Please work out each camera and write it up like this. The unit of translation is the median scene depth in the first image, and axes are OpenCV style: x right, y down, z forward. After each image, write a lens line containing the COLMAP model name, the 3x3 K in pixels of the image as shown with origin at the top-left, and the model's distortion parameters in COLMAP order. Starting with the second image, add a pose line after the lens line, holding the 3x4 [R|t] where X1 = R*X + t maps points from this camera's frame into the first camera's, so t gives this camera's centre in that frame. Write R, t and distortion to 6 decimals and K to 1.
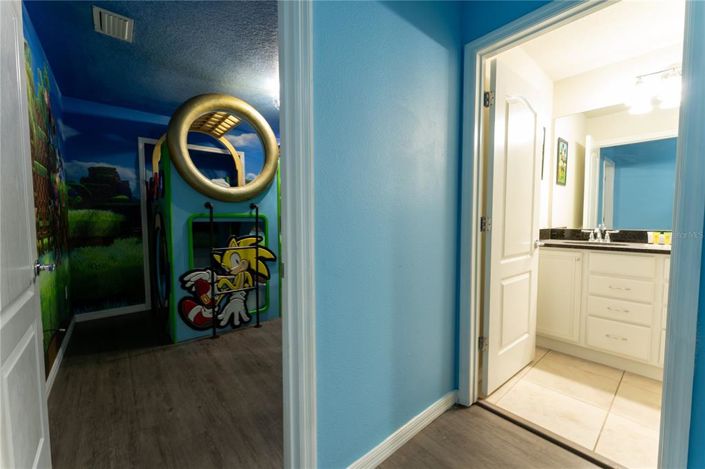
lens RADIAL K [[282.2, 0, 351.6], [0, 282.2, 234.1], [0, 0, 1]] dist [0.000408, 0.000050]
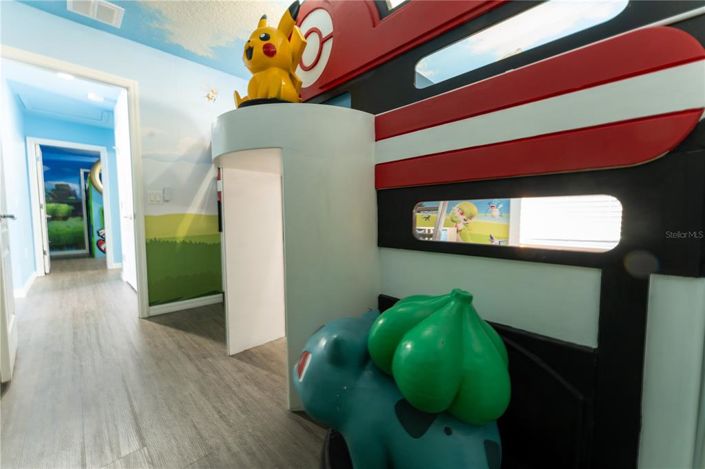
lens RADIAL K [[282.2, 0, 353.6], [0, 282.2, 235.3], [0, 0, 1]] dist [0.000408, 0.000050]
pose [[0.996369, -0.002475, 0.085098, 1.094427], [0.001073, 0.999863, 0.016519, 0.115233], [-0.085127, -0.016367, 0.996236, -1.277848]]
